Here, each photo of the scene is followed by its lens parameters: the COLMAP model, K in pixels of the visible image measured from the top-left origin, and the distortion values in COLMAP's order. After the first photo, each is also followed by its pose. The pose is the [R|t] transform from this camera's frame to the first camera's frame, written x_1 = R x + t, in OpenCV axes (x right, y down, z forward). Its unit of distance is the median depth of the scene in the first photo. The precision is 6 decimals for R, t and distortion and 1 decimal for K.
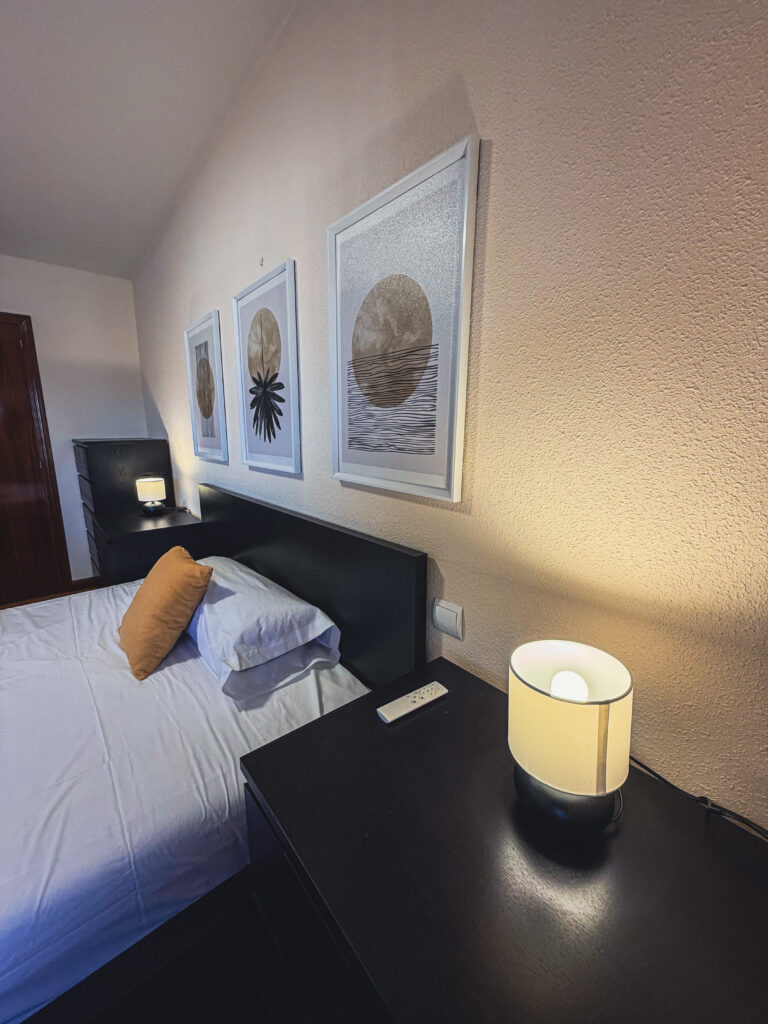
lens RADIAL K [[408.9, 0, 383.3], [0, 408.9, 510.1], [0, 0, 1]] dist [0.001302, -0.000397]
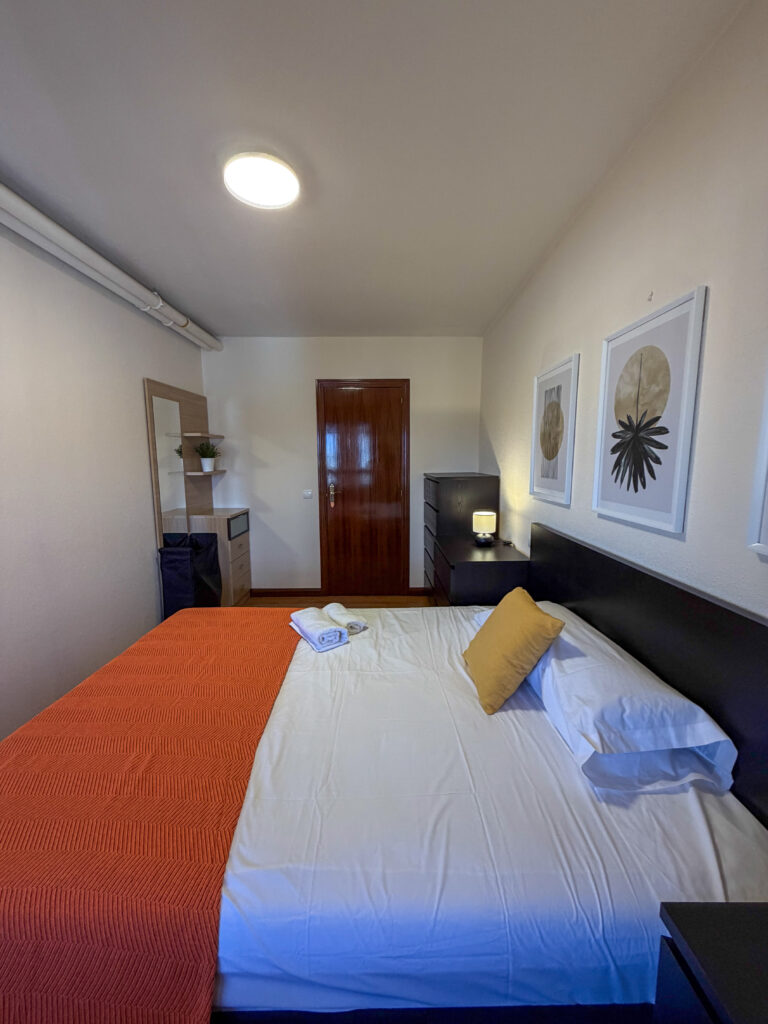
lens RADIAL K [[408.9, 0, 383.3], [0, 408.9, 510.1], [0, 0, 1]] dist [0.001302, -0.000397]
pose [[0.769267, 0.077701, -0.634185, -0.154608], [-0.118186, 0.992754, -0.021727, -0.049905], [0.627902, 0.091665, 0.772876, -0.035318]]
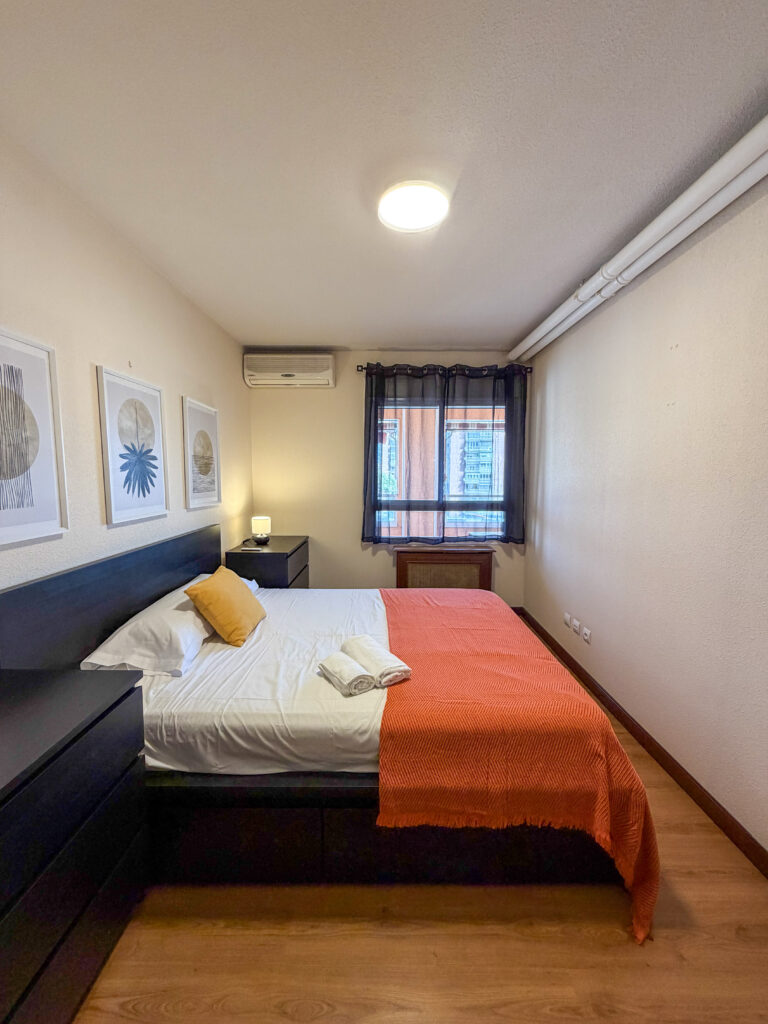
lens RADIAL K [[408.9, 0, 383.3], [0, 408.9, 510.1], [0, 0, 1]] dist [0.001302, -0.000397]
pose [[-0.765016, -0.063227, 0.640900, -1.996727], [0.120833, 0.963403, 0.239277, -0.406438], [-0.632574, 0.260493, -0.729379, 1.734850]]
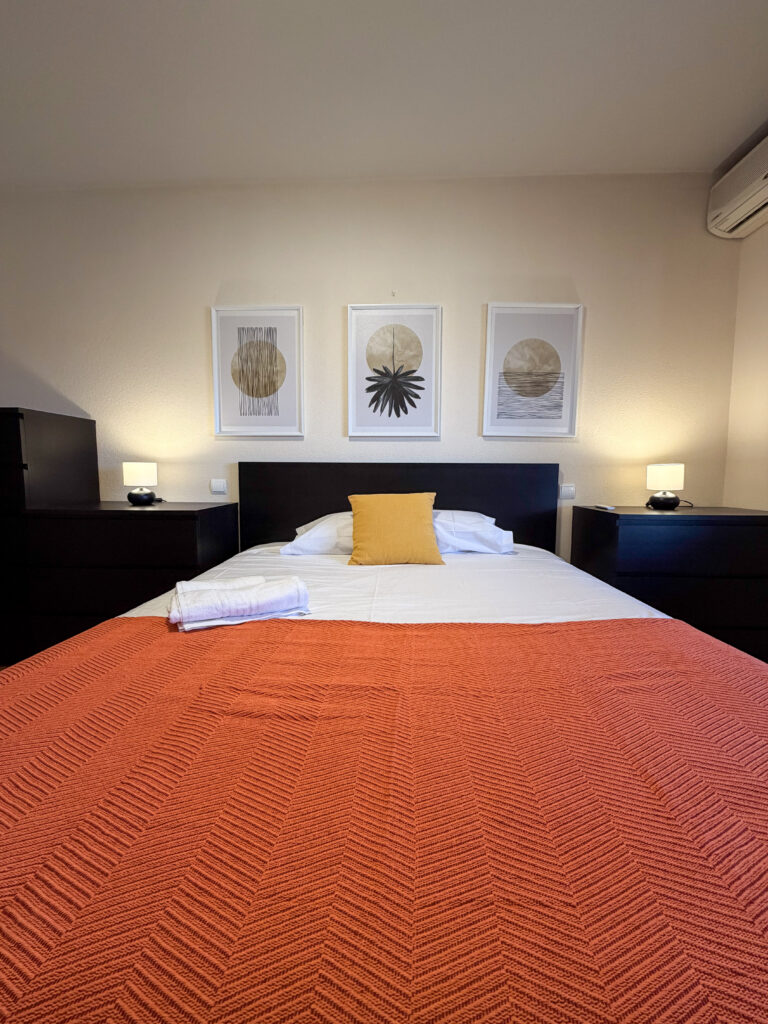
lens RADIAL K [[408.9, 0, 383.3], [0, 408.9, 510.1], [0, 0, 1]] dist [0.001302, -0.000397]
pose [[0.668487, -0.059365, 0.741350, -1.591738], [0.137945, 0.989410, -0.045159, 0.237473], [-0.730819, 0.132454, 0.669597, 0.173051]]
